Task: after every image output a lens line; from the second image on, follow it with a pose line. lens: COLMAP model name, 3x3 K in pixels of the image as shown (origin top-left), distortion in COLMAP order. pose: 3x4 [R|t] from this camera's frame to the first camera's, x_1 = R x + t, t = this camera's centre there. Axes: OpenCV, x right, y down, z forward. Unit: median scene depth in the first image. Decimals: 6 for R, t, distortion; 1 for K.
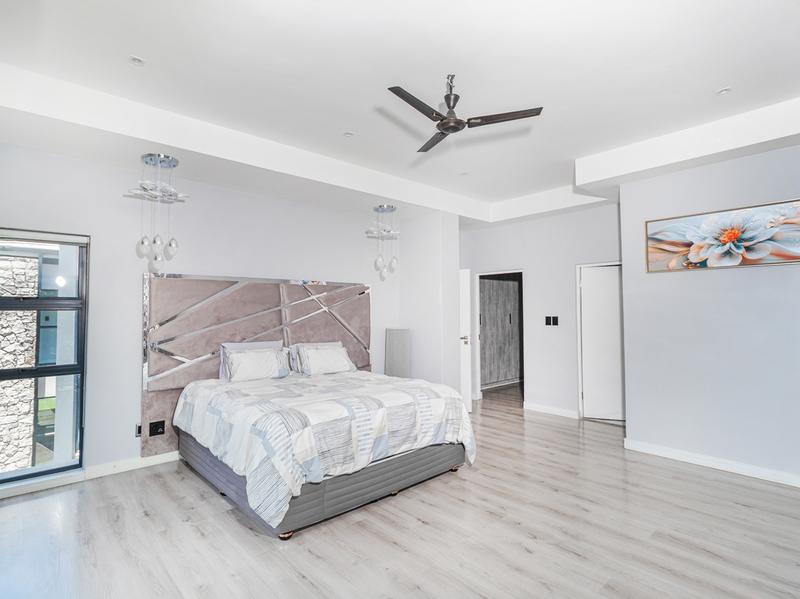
lens RADIAL K [[428.3, 0, 402.7], [0, 428.3, 291.9], [0, 0, 1]] dist [0.006967, -0.000244]
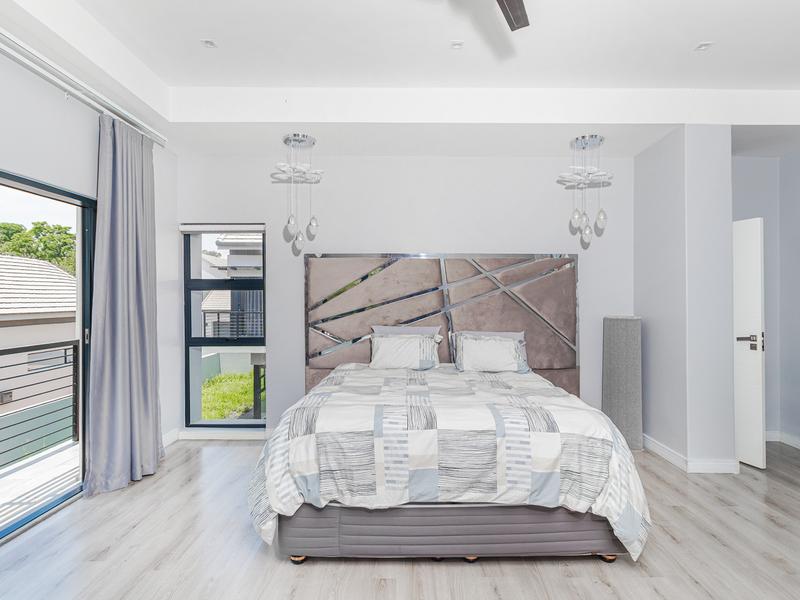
lens RADIAL K [[452.3, 0, 402.0], [0, 452.3, 295.7], [0, 0, 1]] dist [0.013897, 0.000021]
pose [[0.737415, 0.002993, -0.675434, 0.345979], [0.026276, 0.999106, 0.033115, 0.028219], [0.674929, -0.042167, 0.736677, 0.380394]]
